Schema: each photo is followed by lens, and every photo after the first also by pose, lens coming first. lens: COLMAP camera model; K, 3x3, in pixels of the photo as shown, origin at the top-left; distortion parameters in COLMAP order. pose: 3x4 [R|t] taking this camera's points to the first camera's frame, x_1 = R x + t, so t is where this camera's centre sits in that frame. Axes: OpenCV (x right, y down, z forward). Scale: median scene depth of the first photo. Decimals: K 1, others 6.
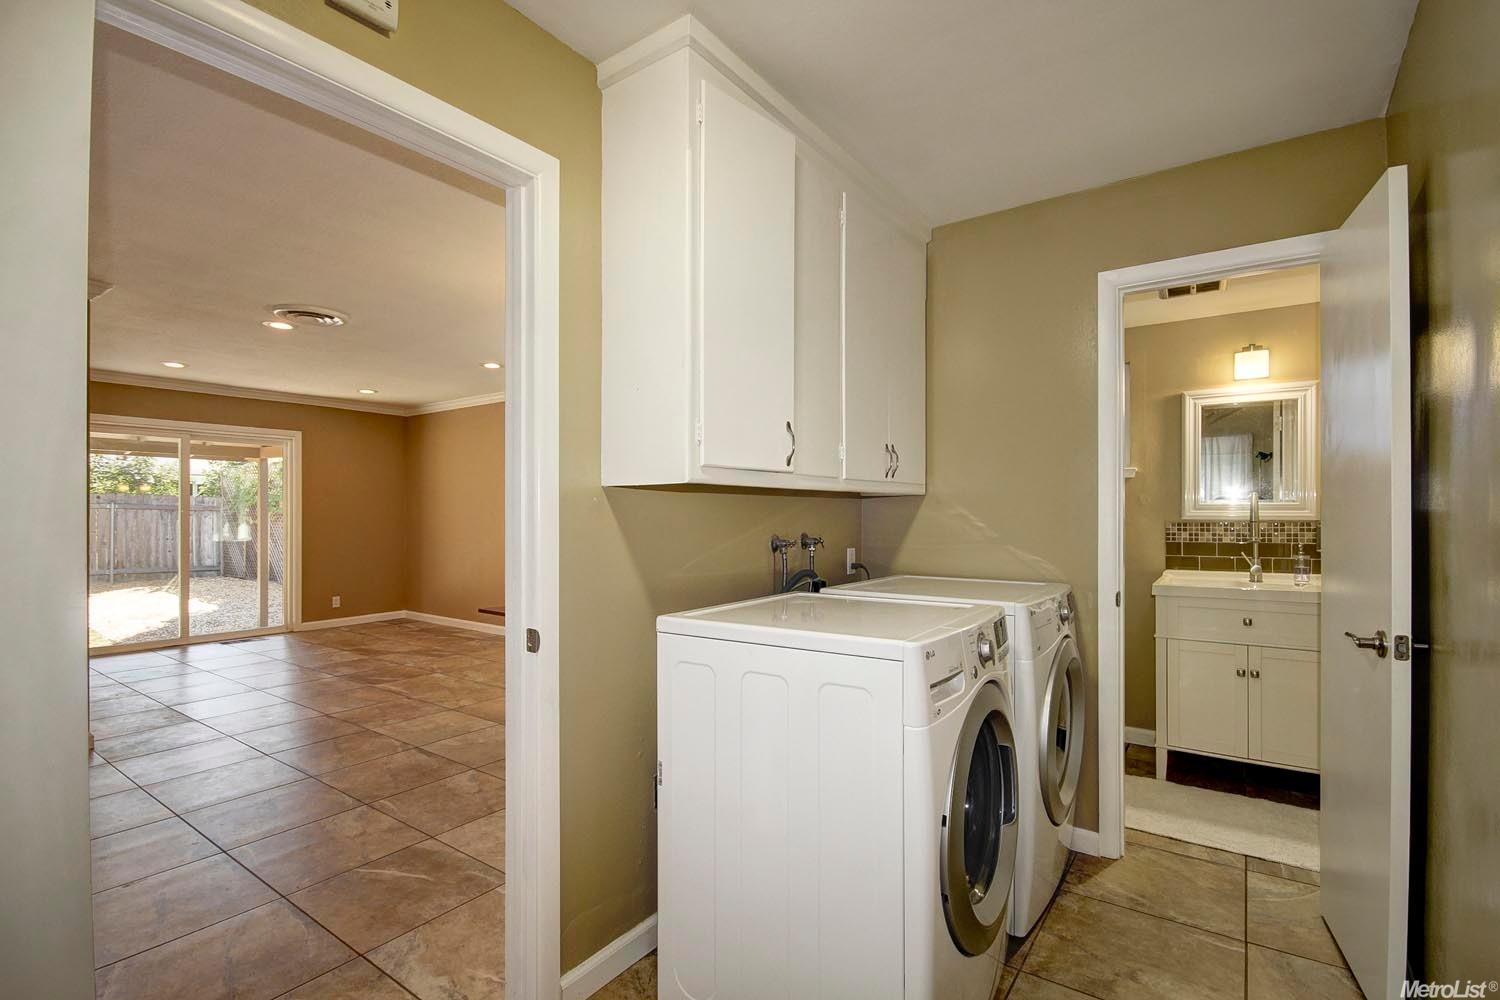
lens RADIAL K [[702.7, 0, 758.4], [0, 702.7, 513.7], [0, 0, 1]] dist [-0.001385, -0.000501]
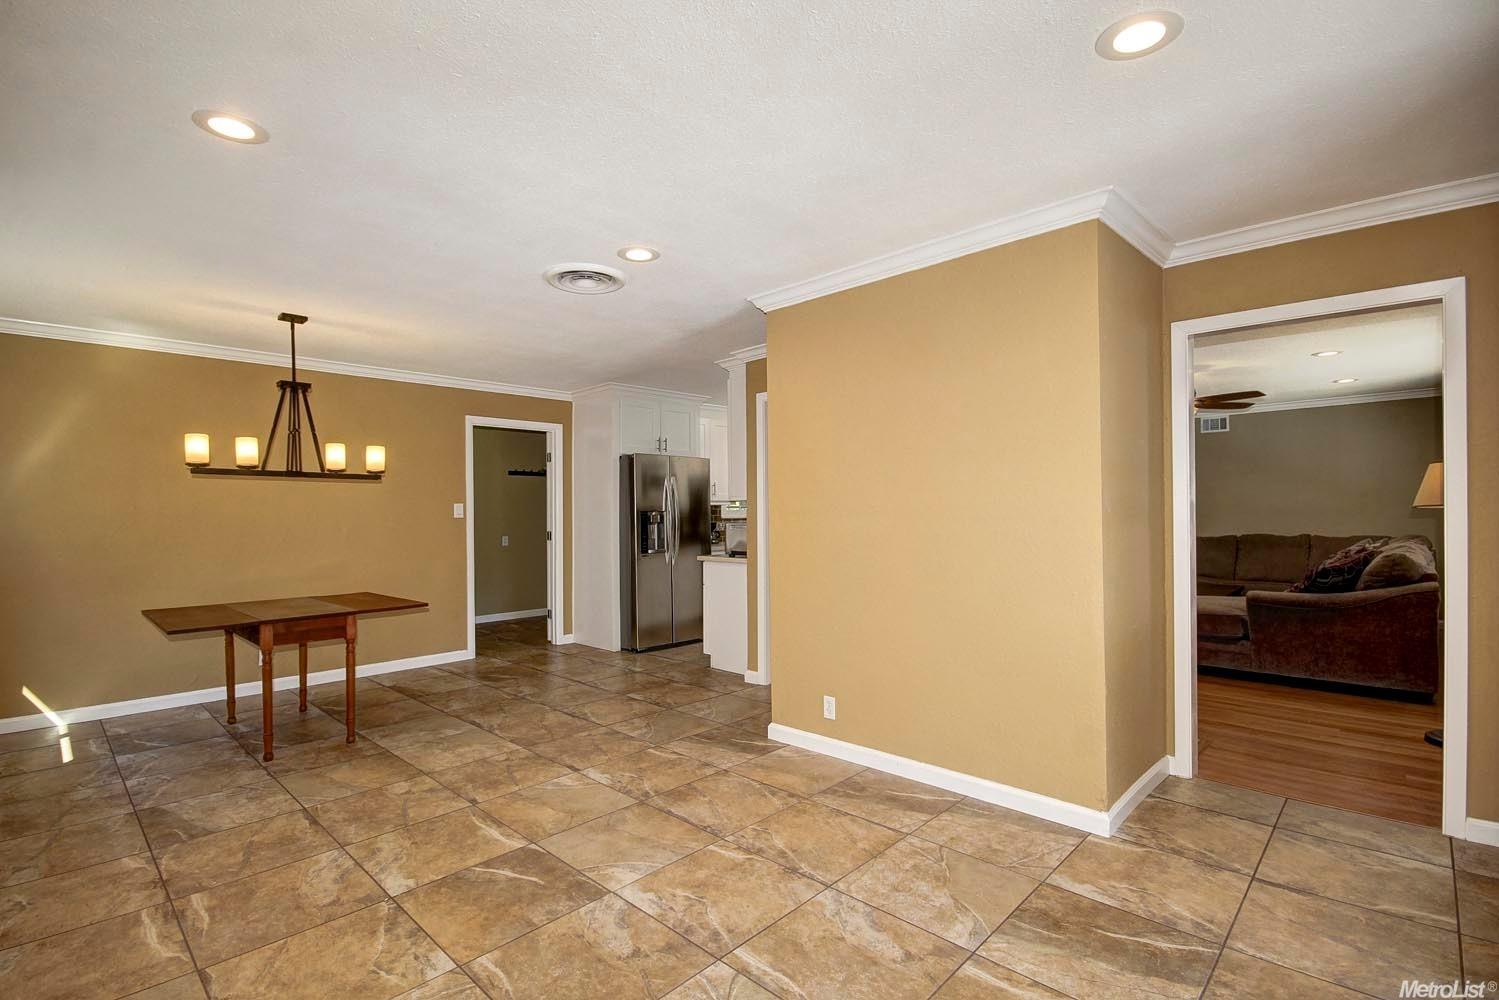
lens RADIAL K [[684.1, 0, 757.0], [0, 684.1, 512.7], [0, 0, 1]] dist [-0.000018, -0.008112]
pose [[-0.990084, 0.010257, 0.140104, -0.606727], [0.010581, 0.999943, 0.001568, -0.002771], [-0.140080, 0.003034, -0.990136, 1.135152]]
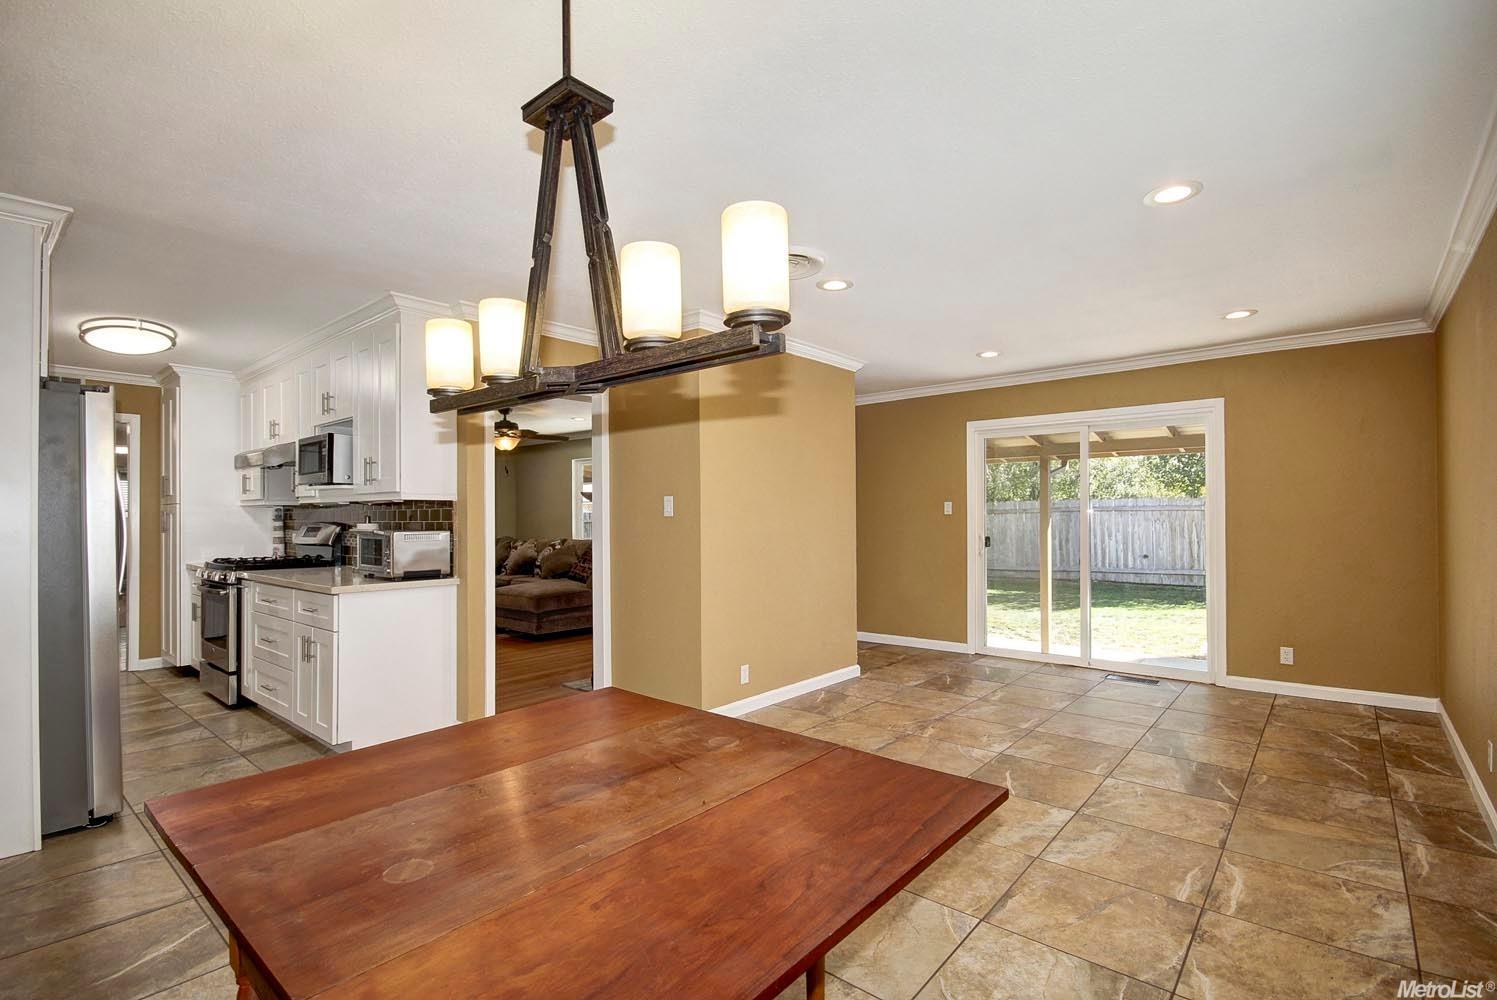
lens RADIAL K [[701.3, 0, 756.9], [0, 701.3, 513.7], [0, 0, 1]] dist [-0.001385, -0.000501]
pose [[-0.089575, 0.000185, -0.995980, 0.084646], [0.010443, 0.999945, -0.000754, 0.000553], [0.995925, -0.010468, -0.089572, 0.660893]]
